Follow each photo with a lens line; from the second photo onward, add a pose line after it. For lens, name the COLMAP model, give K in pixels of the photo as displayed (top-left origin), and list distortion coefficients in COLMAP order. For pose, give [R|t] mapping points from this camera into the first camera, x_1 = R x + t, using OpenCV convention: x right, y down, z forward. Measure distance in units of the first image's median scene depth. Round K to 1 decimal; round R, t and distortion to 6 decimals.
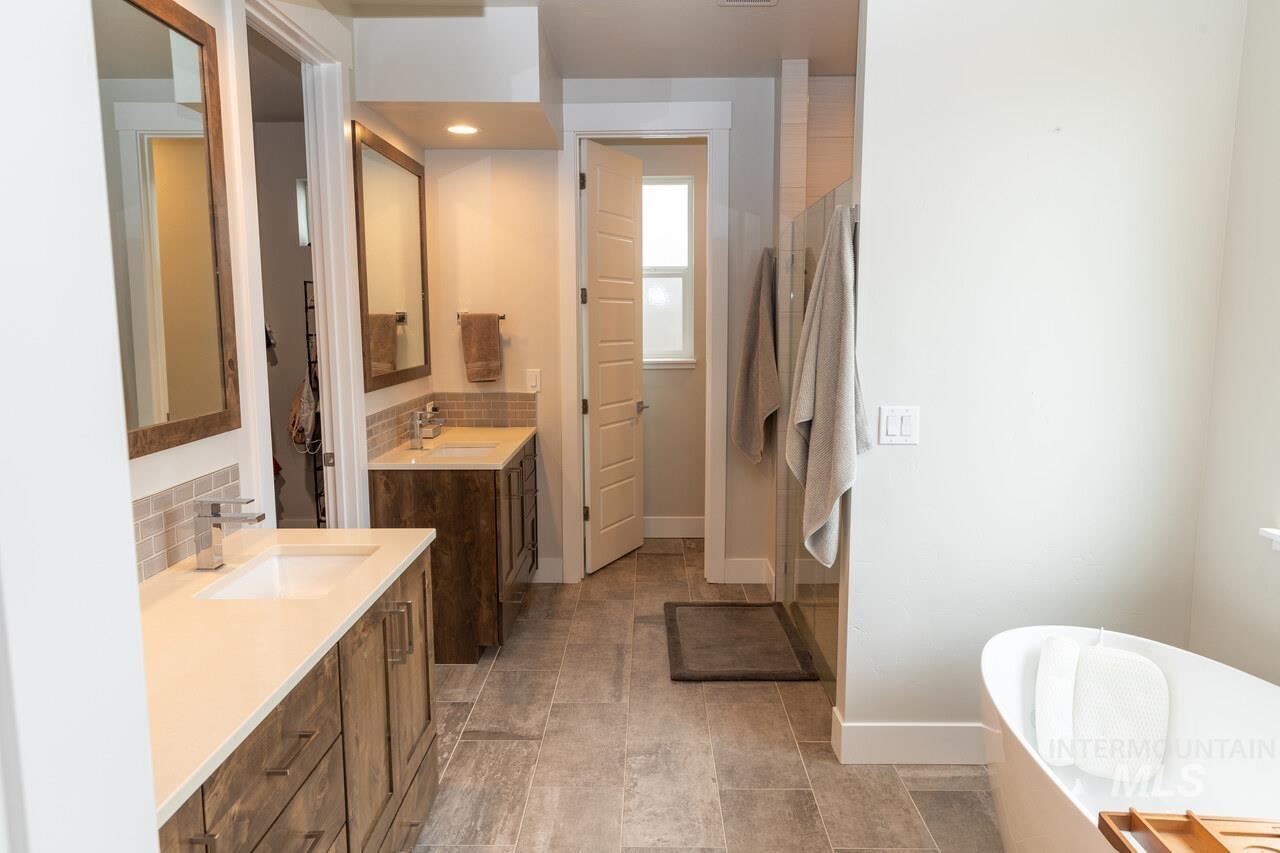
lens RADIAL K [[871.1, 0, 640.4], [0, 871.1, 425.8], [0, 0, 1]] dist [0.008377, 0.003122]
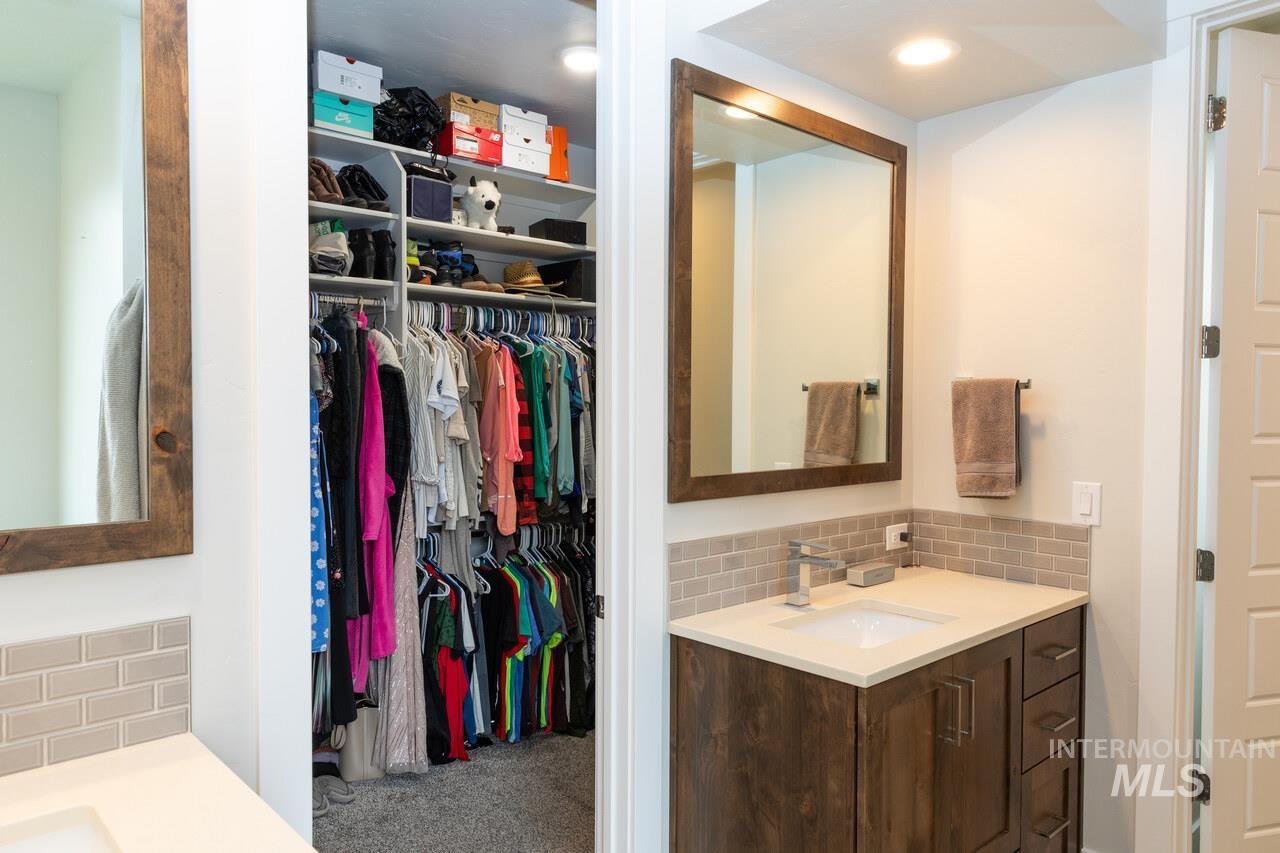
lens RADIAL K [[871.1, 0, 637.3], [0, 871.1, 433.1], [0, 0, 1]] dist [0.008377, 0.003122]
pose [[0.680681, 0.028190, -0.732038, 0.080536], [-0.097986, 0.993784, -0.052842, -0.040637], [0.725998, 0.107698, 0.679212, 0.448741]]
